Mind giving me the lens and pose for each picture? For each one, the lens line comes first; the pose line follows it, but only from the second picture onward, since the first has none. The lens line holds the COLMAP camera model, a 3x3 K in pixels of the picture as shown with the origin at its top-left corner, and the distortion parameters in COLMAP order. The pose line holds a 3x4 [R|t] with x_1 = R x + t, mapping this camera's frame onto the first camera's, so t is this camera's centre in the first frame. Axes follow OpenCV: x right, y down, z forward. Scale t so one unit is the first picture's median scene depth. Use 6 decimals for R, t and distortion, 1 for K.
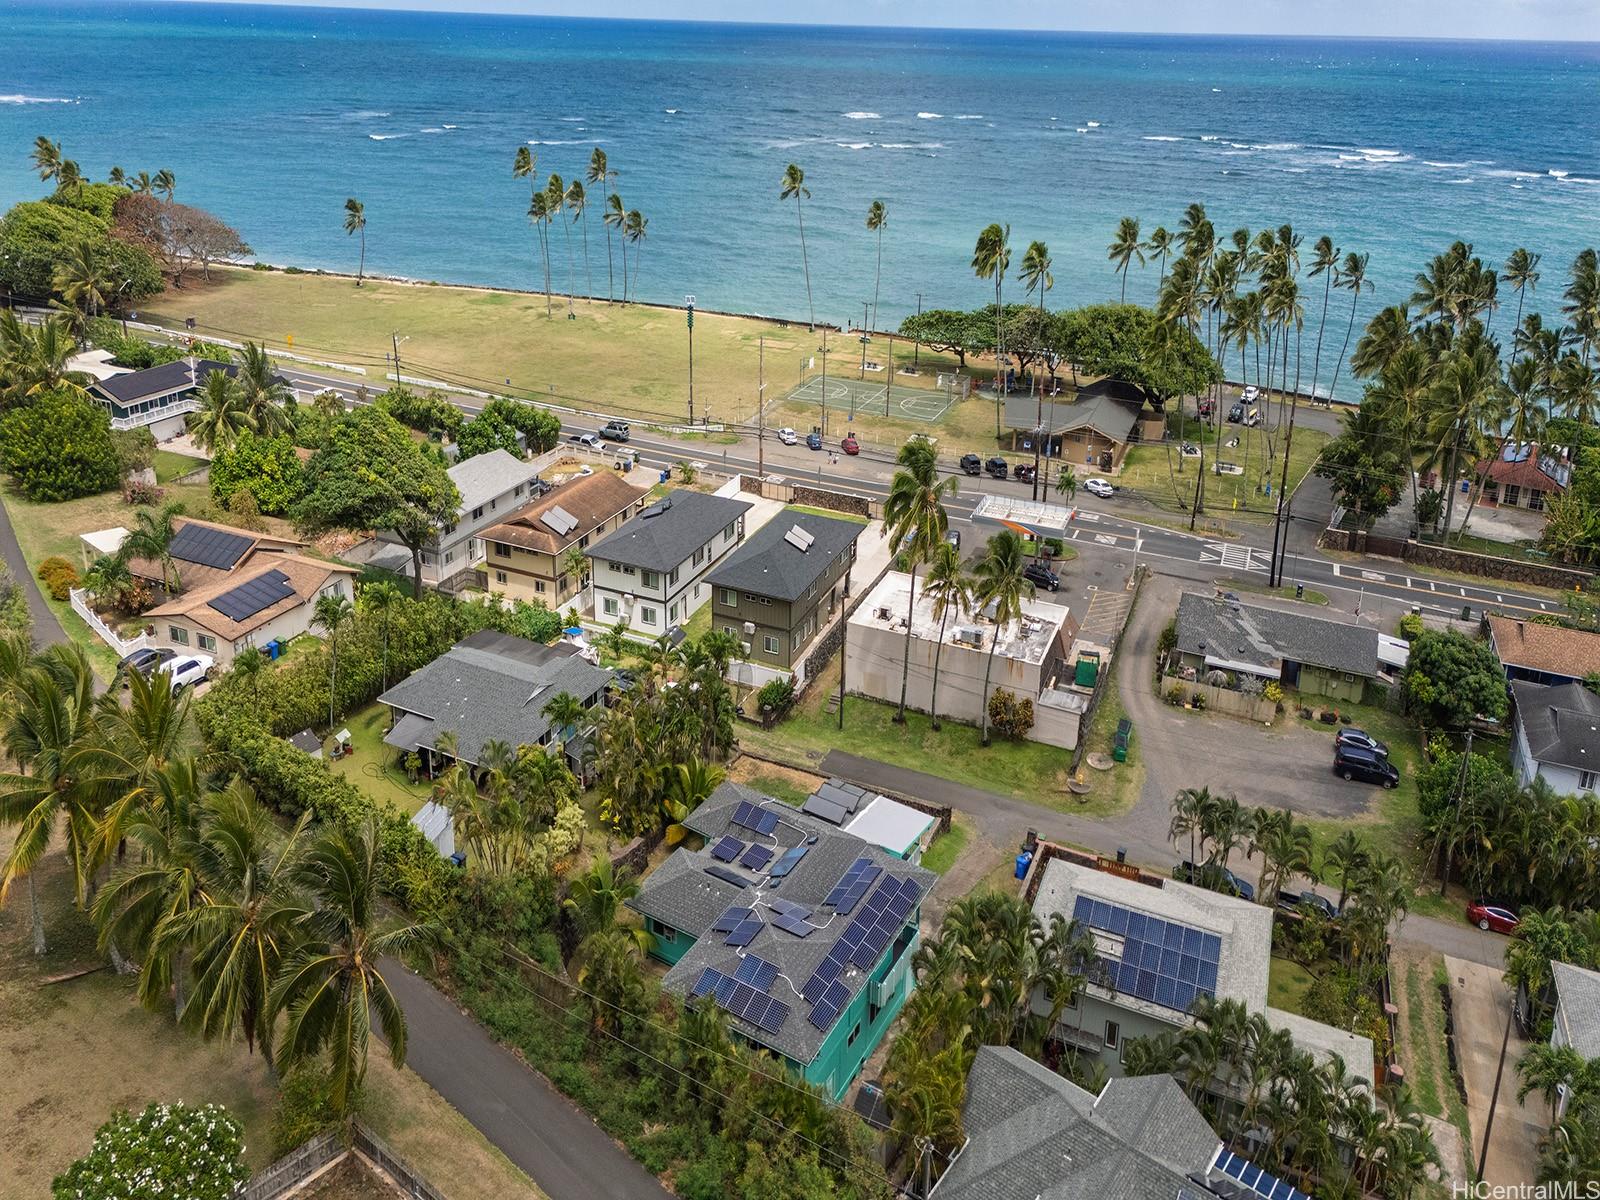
lens RADIAL K [[1120.1, 0, 800.5], [0, 1120.1, 559.1], [0, 0, 1]] dist [0.089599, -0.099215]
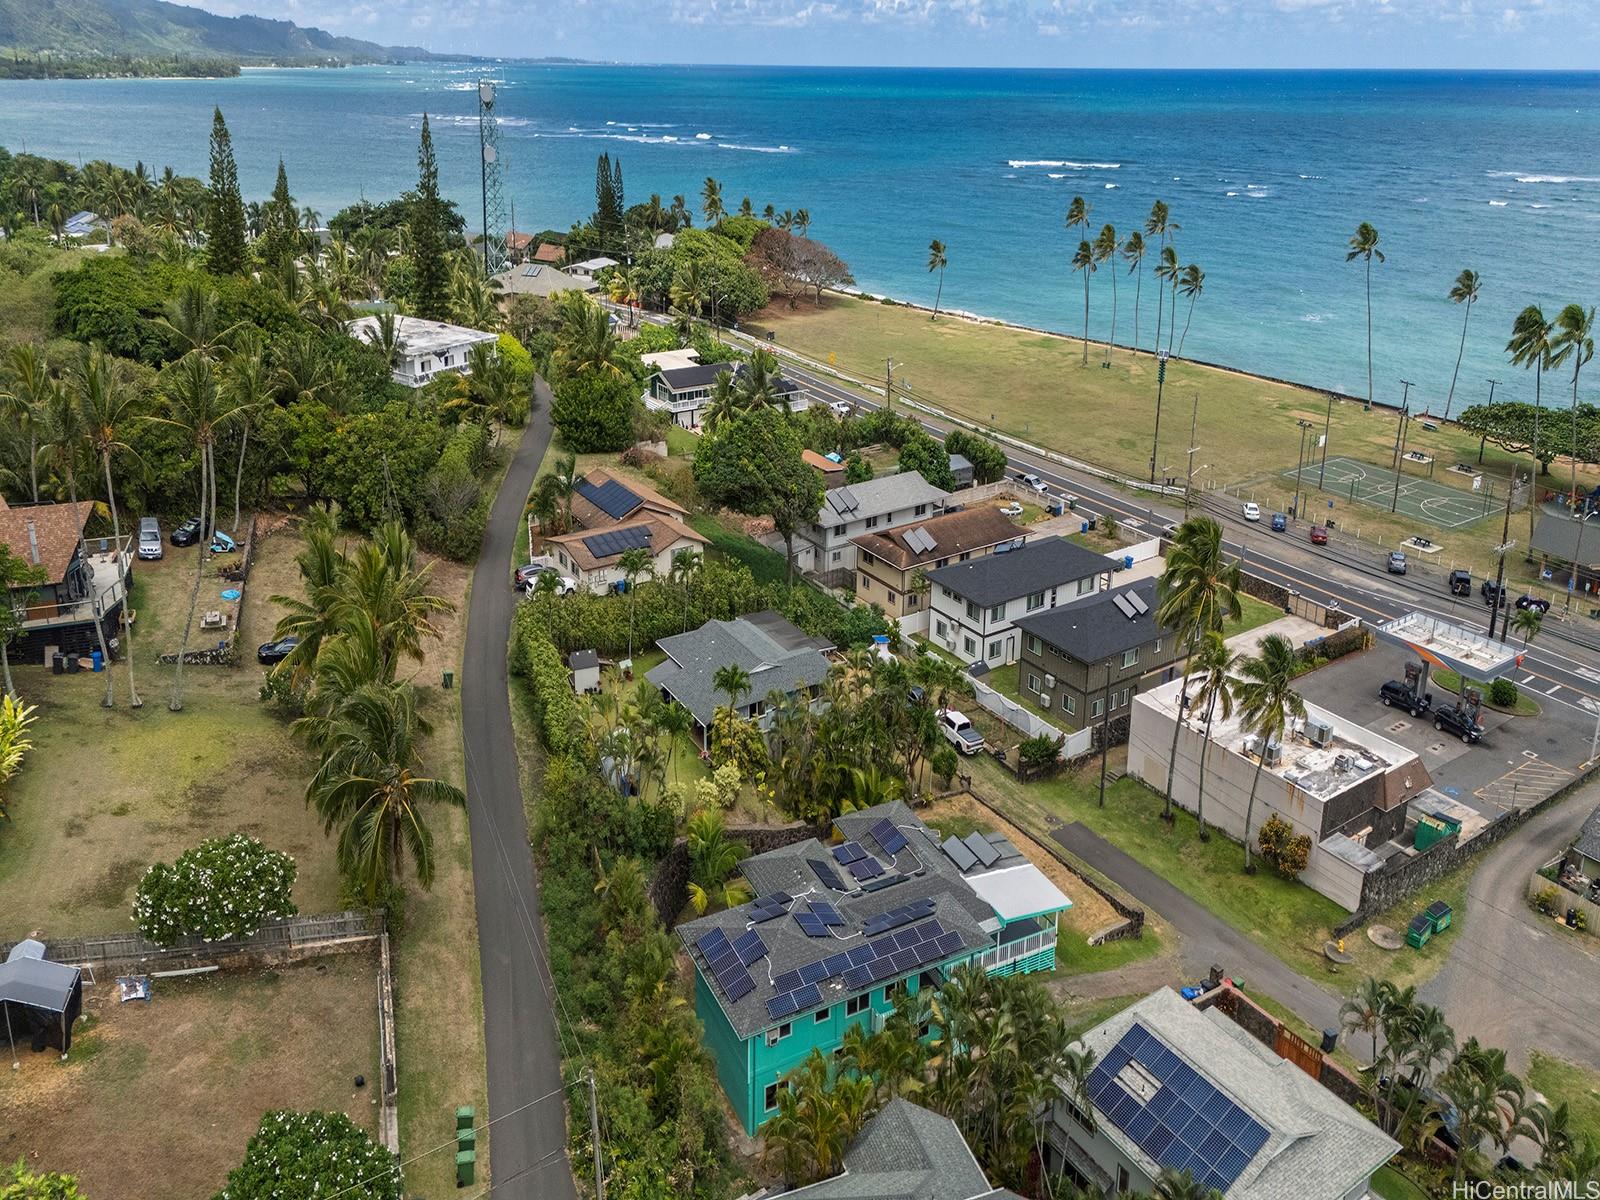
lens RADIAL K [[1099.1, 0, 800.0], [0, 1099.1, 600.0], [0, 0, 1]] dist [0.057662, -0.047830]
pose [[0.837503, 0.218961, -0.500644, 0.224434], [-0.220892, 0.973671, 0.056324, -0.012857], [0.499795, 0.063417, 0.863819, 0.046150]]
